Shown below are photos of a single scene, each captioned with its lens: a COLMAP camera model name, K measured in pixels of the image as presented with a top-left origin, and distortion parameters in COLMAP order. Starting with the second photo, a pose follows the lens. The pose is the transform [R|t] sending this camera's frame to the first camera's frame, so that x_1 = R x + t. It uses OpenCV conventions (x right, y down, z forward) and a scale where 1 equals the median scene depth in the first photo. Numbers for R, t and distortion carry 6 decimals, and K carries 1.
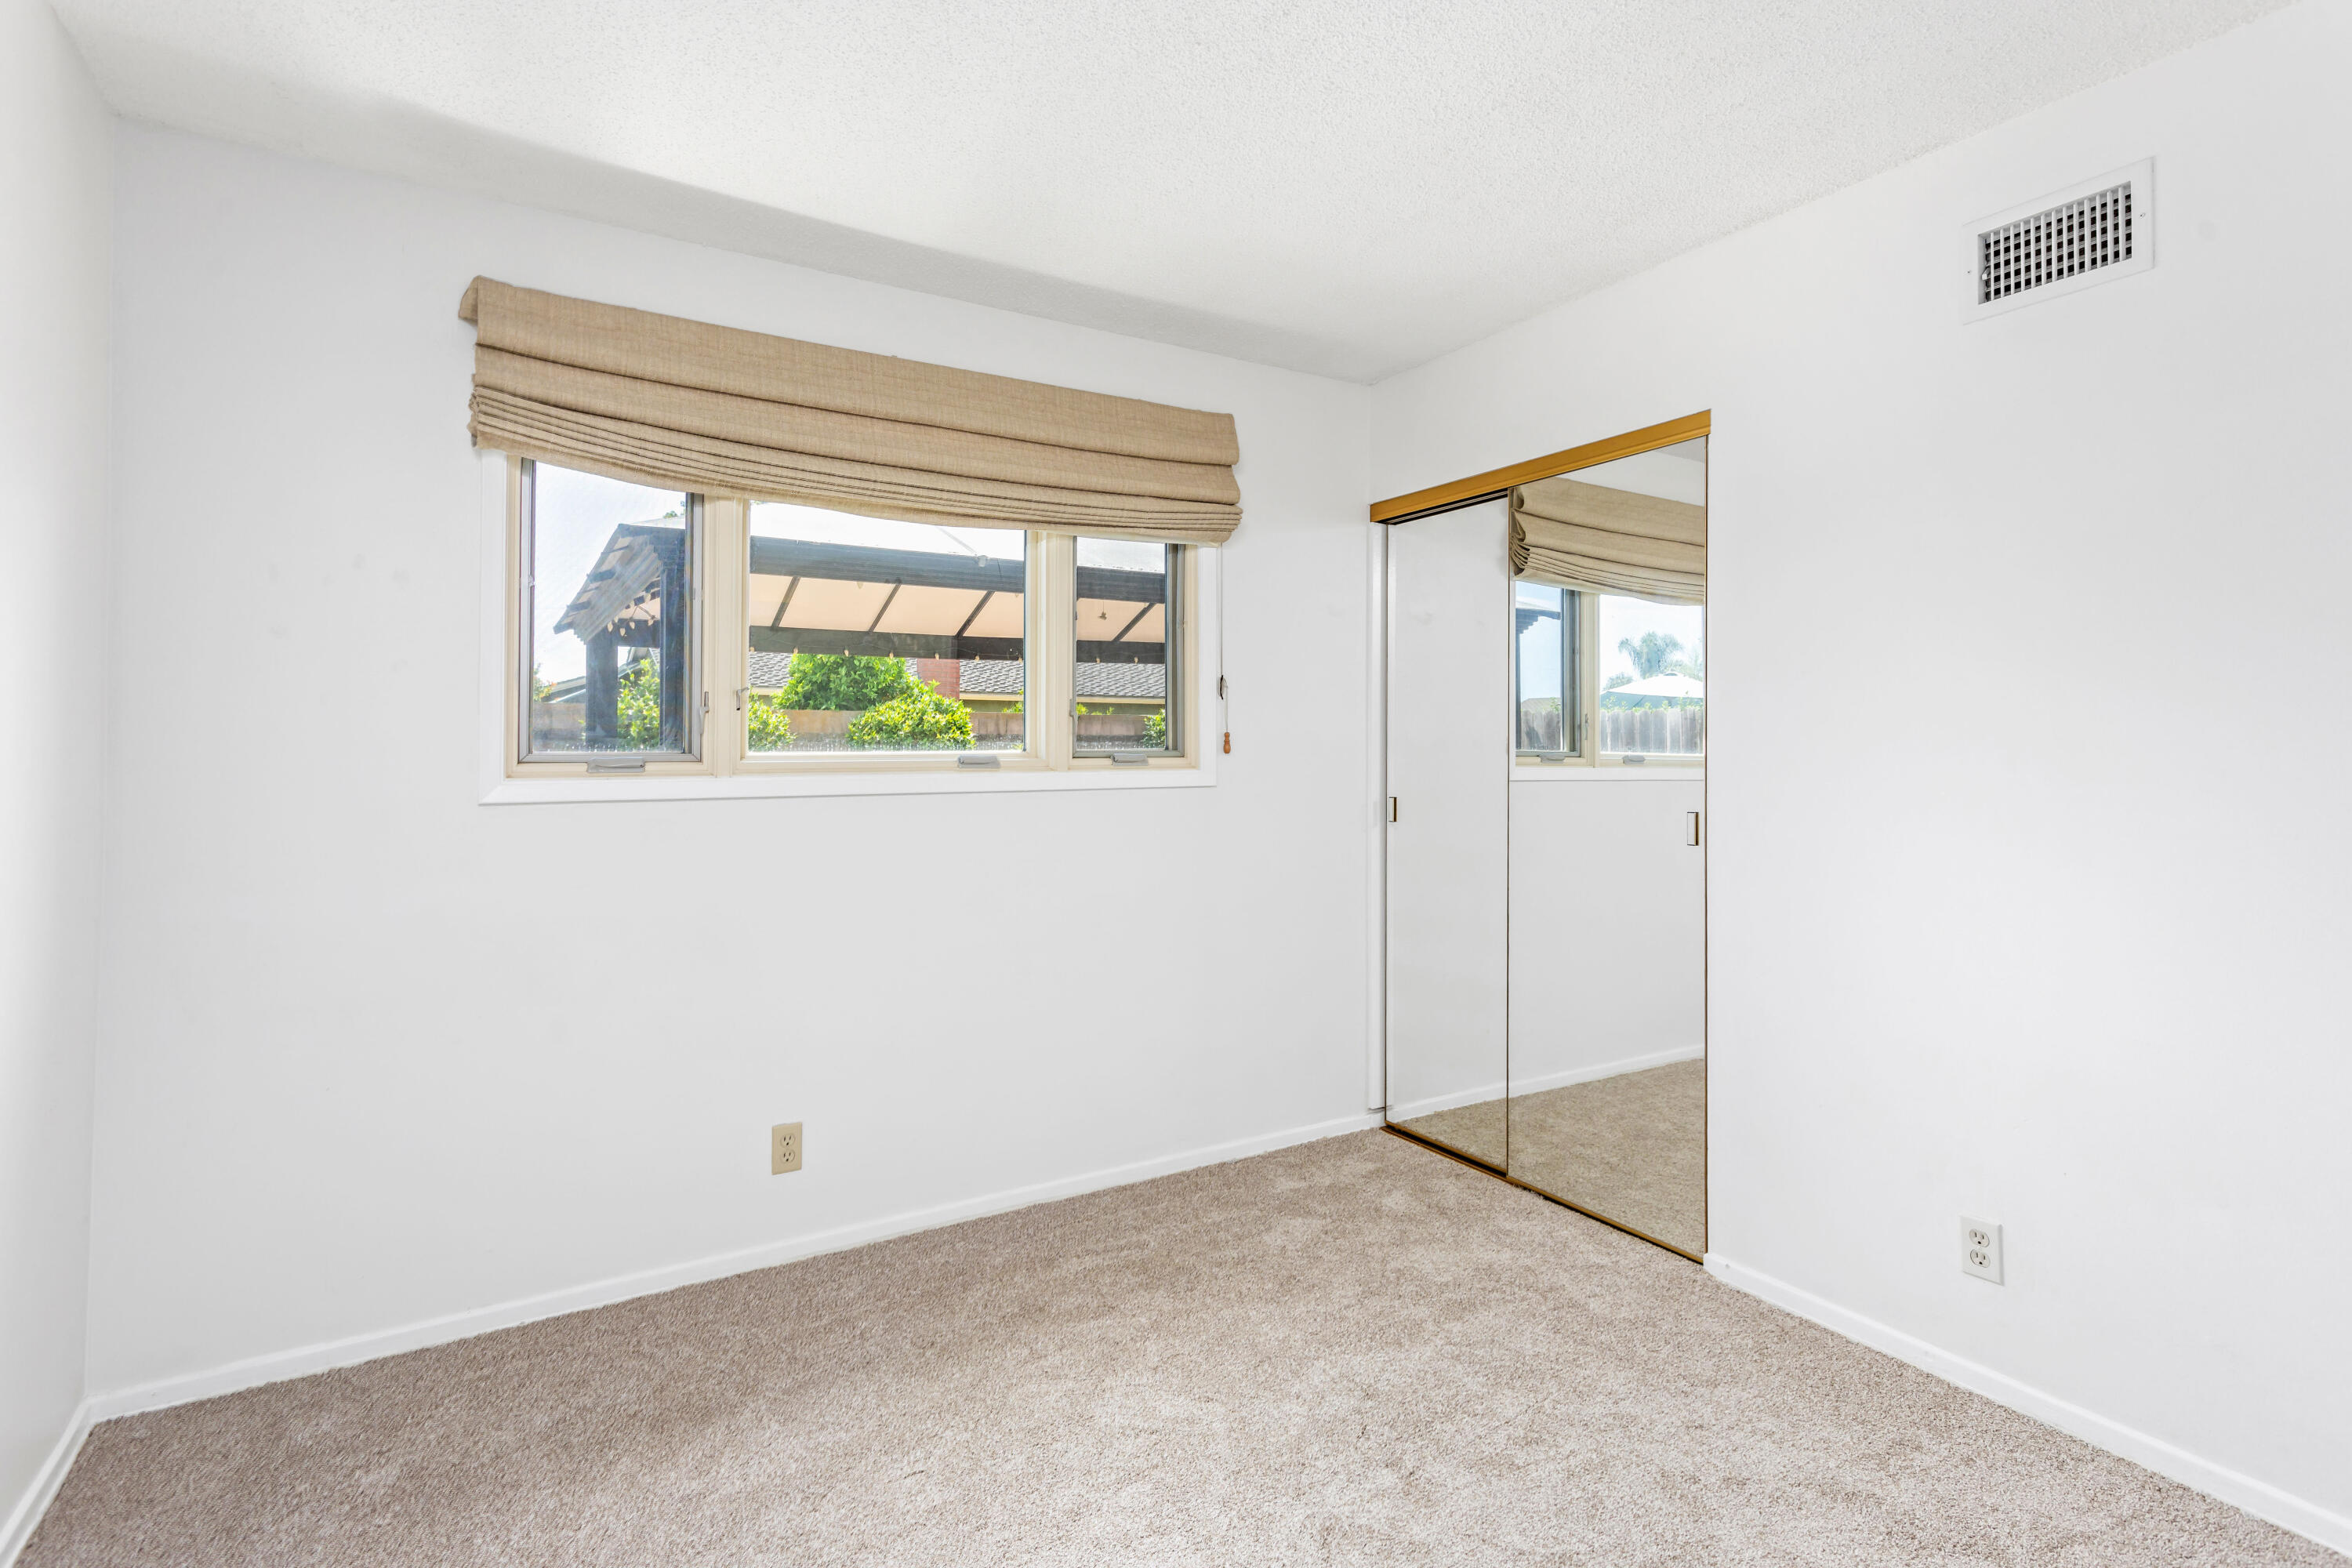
lens RADIAL K [[1118.5, 0, 1191.7], [0, 1118.5, 724.3], [0, 0, 1]] dist [0.001770, 0.004488]
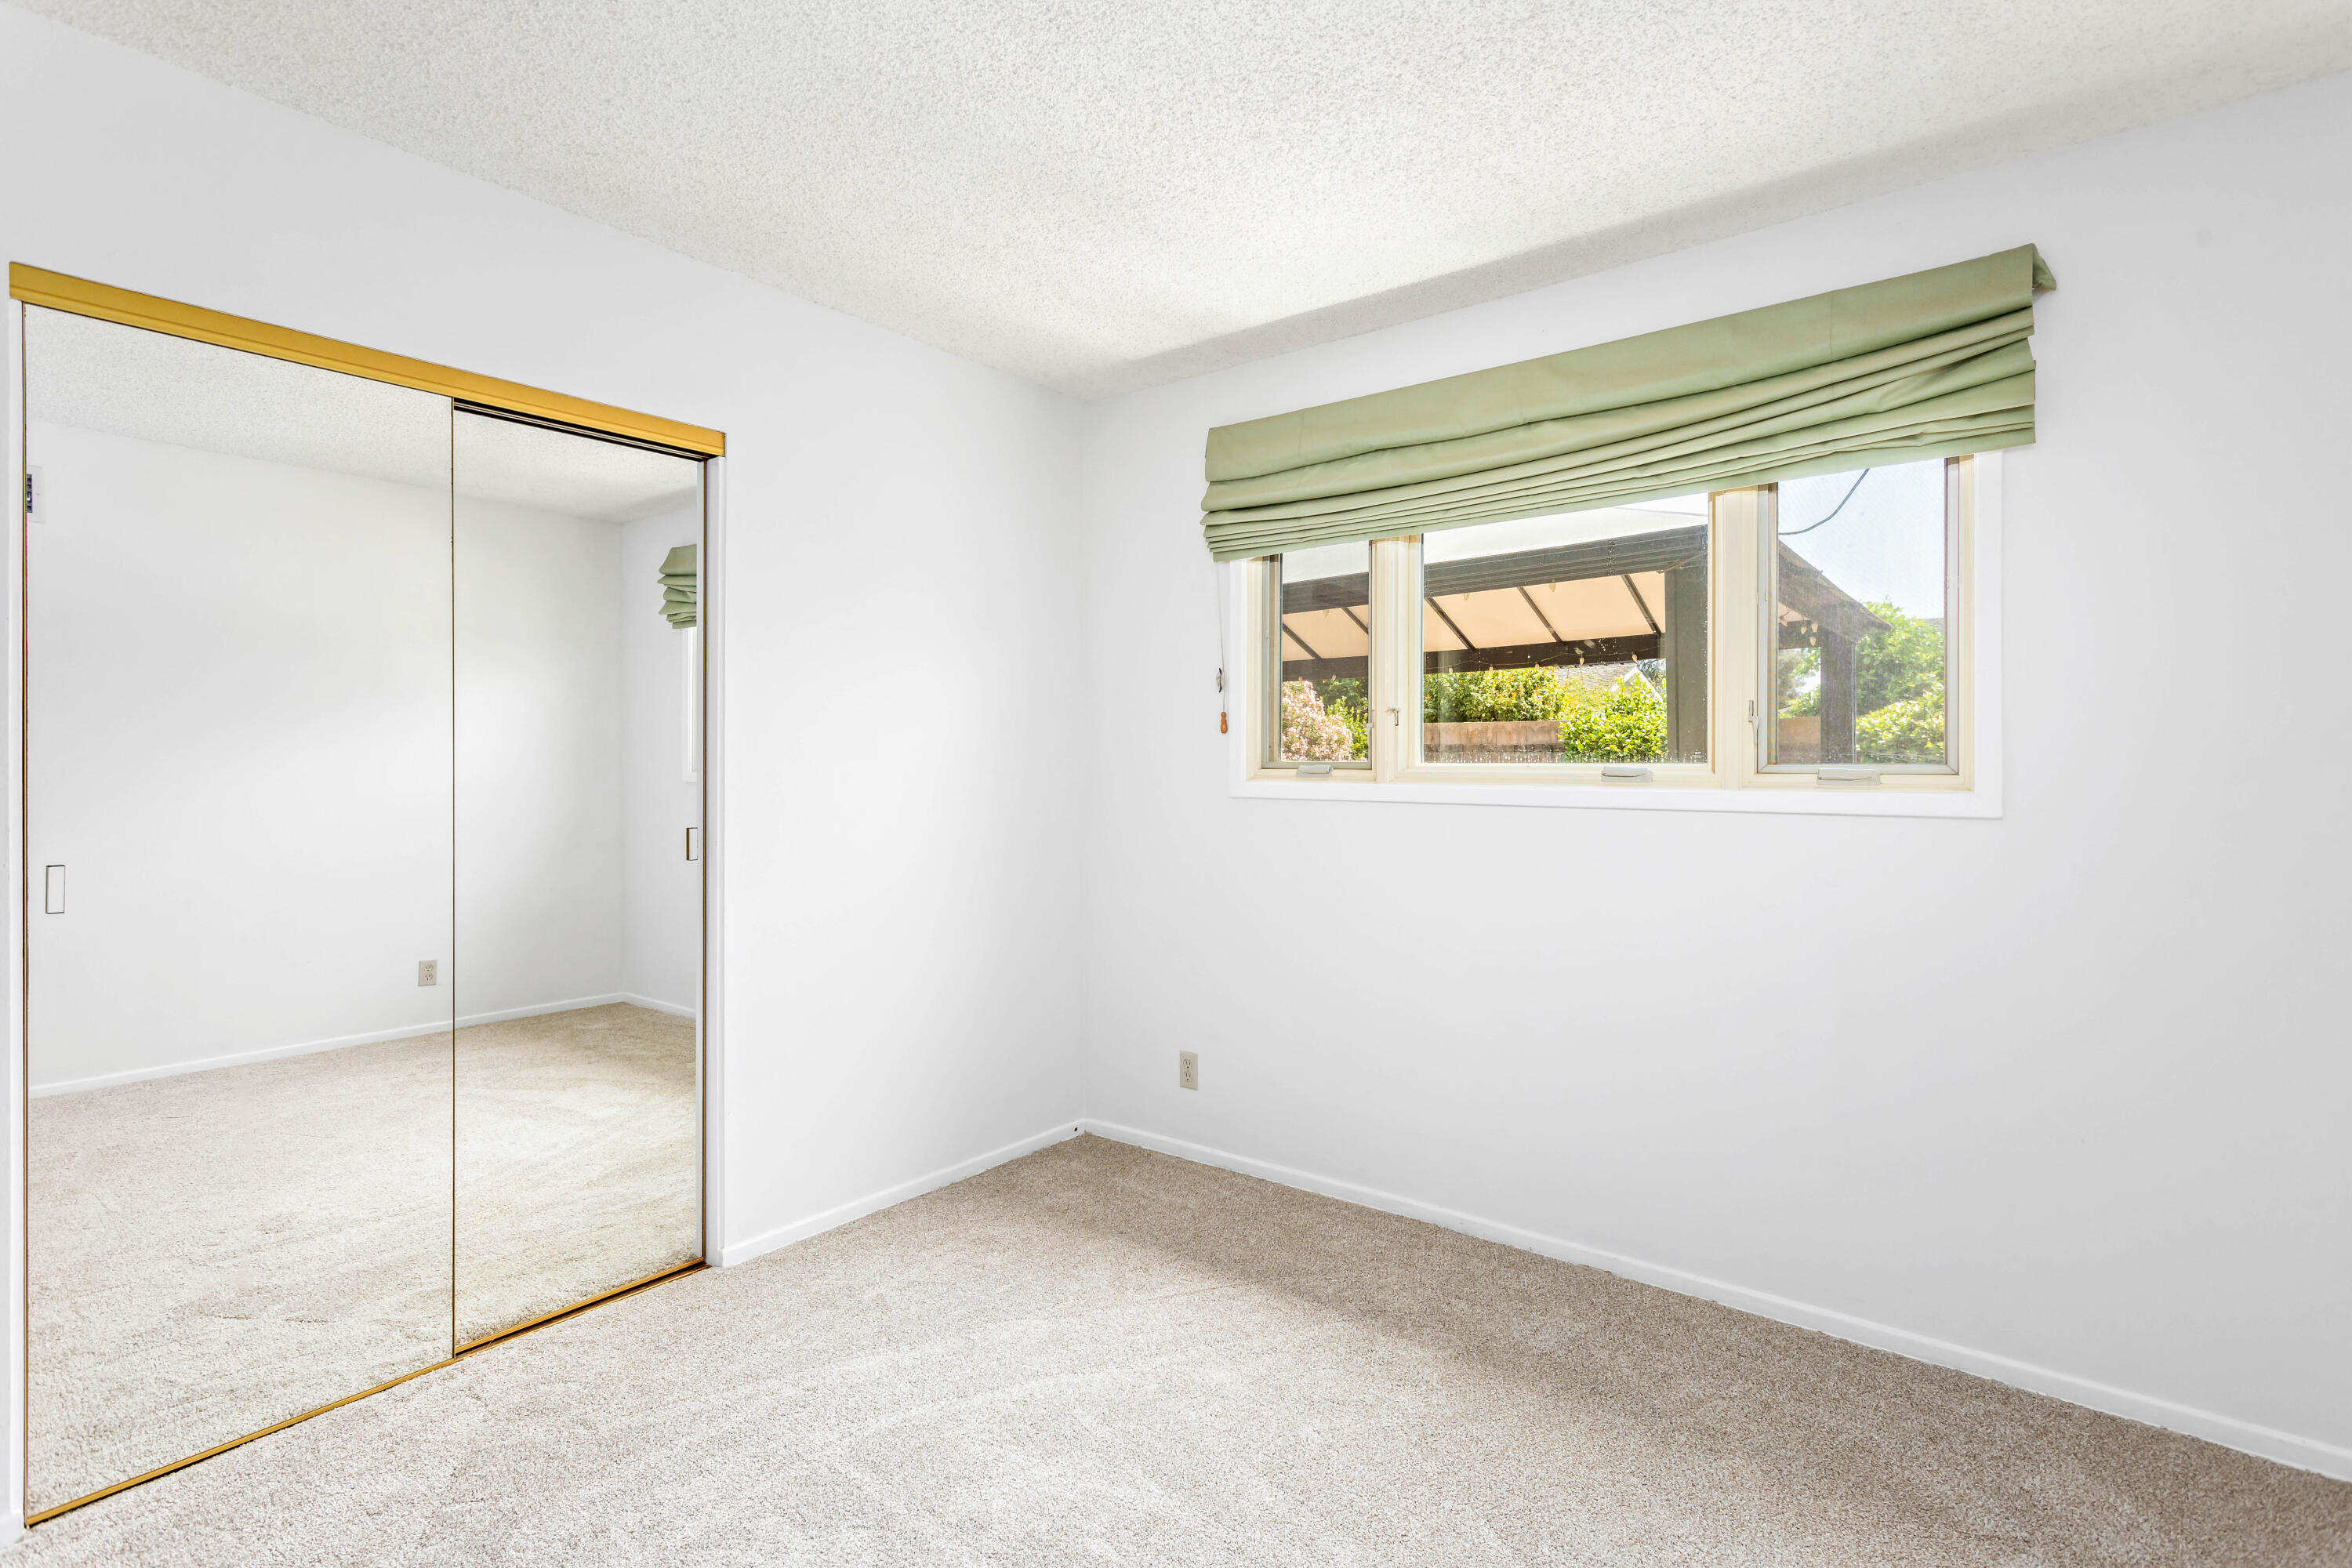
lens RADIAL K [[1118.5, 0, 1173.7], [0, 1118.5, 774.1], [0, 0, 1]] dist [0.001770, 0.004488]
pose [[0.337194, 0.015384, -0.941310, 0.628074], [0.014547, 0.999662, 0.021549, 0.009081], [0.941323, -0.020959, 0.336856, 0.424238]]
